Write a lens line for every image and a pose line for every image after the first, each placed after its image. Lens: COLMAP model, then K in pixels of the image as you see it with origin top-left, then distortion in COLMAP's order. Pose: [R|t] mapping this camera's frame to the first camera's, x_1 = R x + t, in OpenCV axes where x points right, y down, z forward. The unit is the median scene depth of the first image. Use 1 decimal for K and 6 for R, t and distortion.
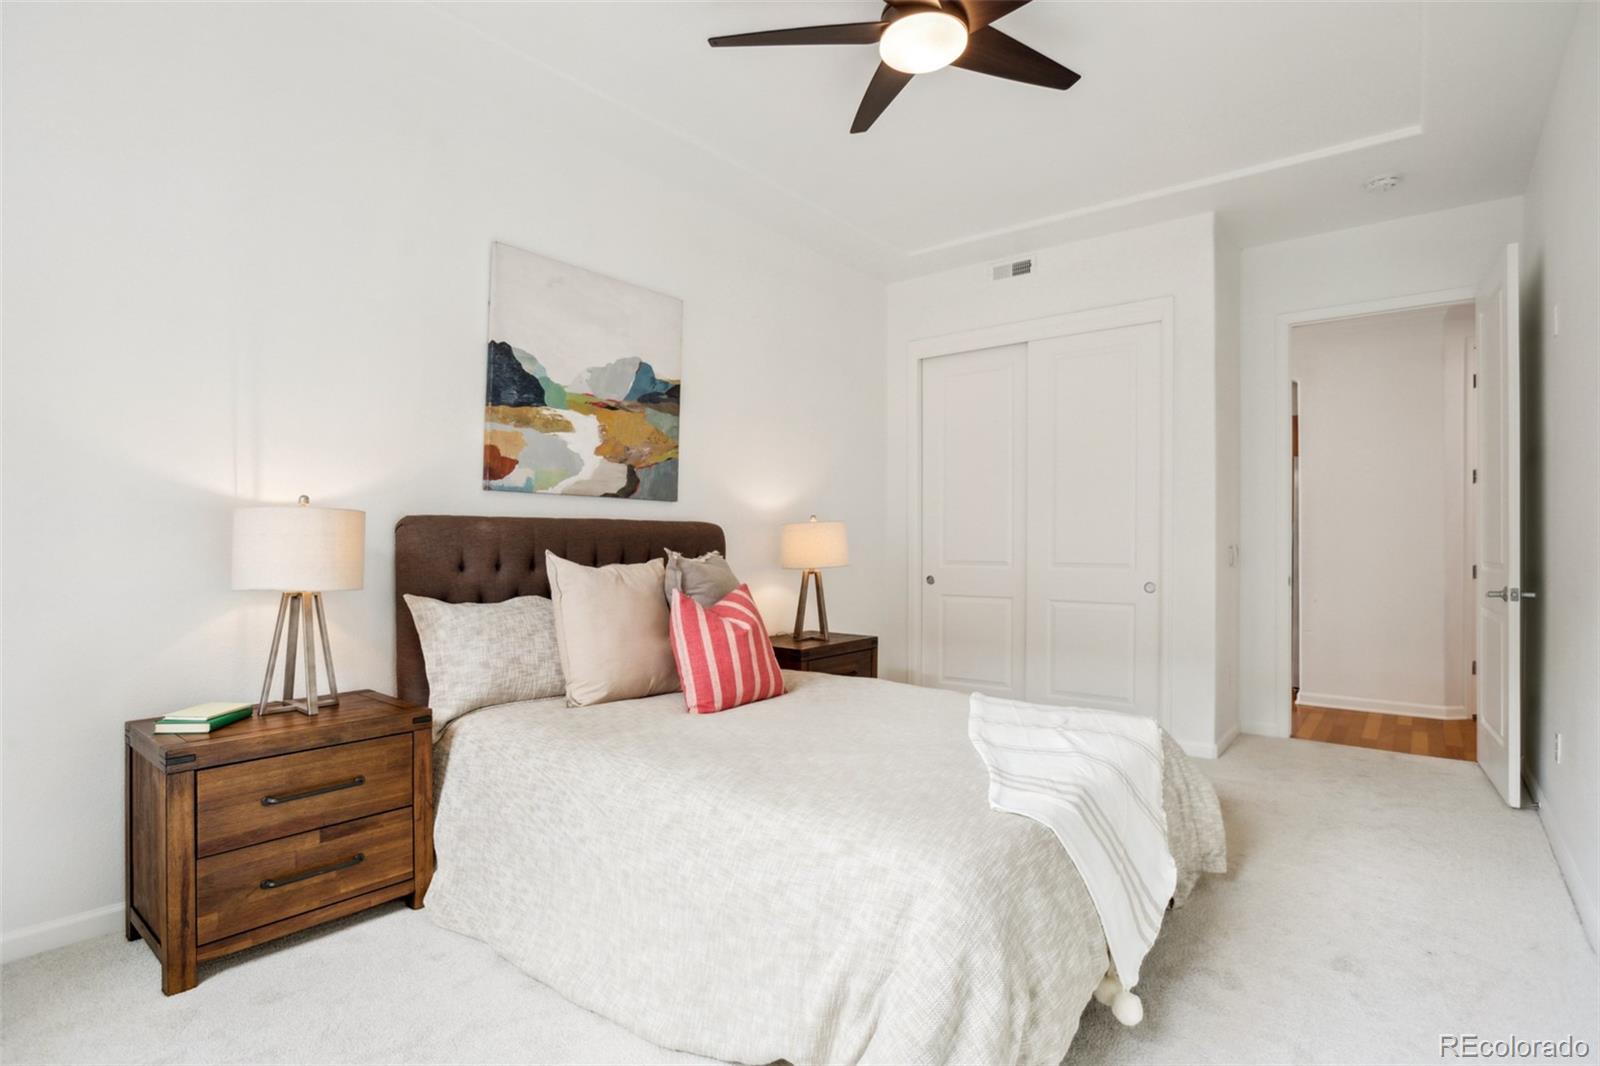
lens RADIAL K [[835.5, 0, 773.4], [0, 835.5, 550.6], [0, 0, 1]] dist [-0.078056, 0.036065]
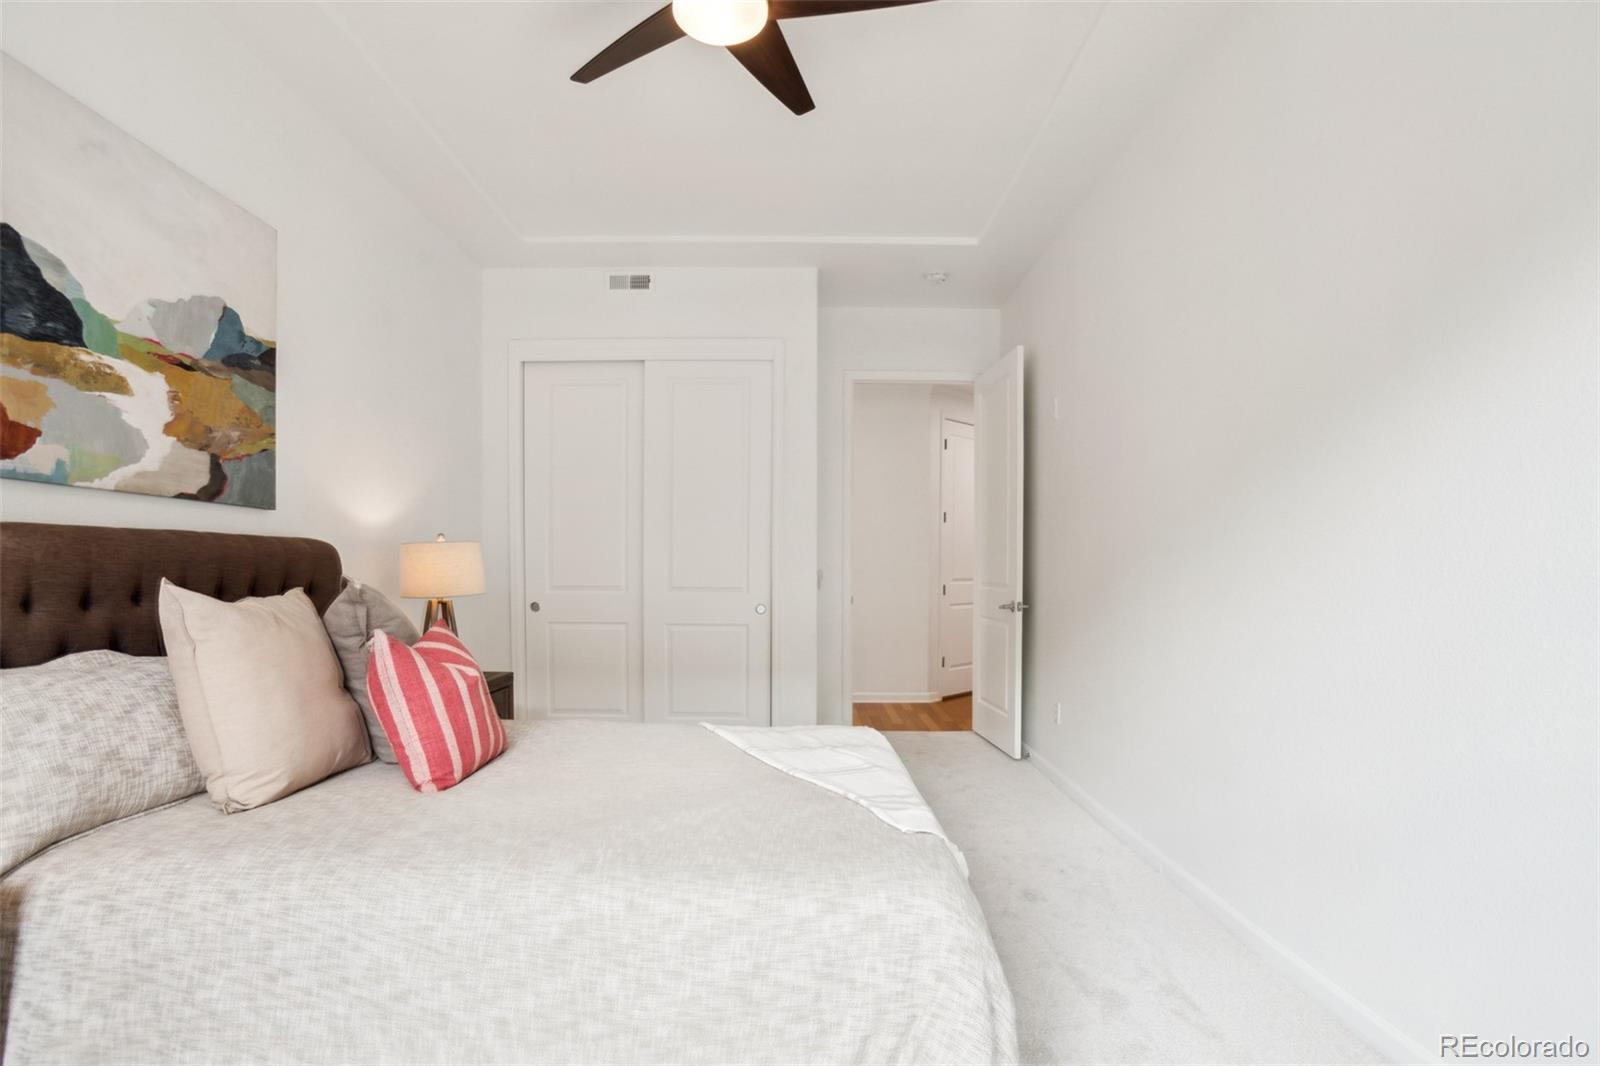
lens RADIAL K [[820.6, 0, 824.1], [0, 820.6, 620.7], [0, 0, 1]] dist [-0.066544, 0.023947]
pose [[0.752111, -0.038820, 0.657892, -0.242264], [0.000621, 0.998305, 0.058197, -0.002350], [-0.659036, -0.043362, 0.750860, 0.169619]]
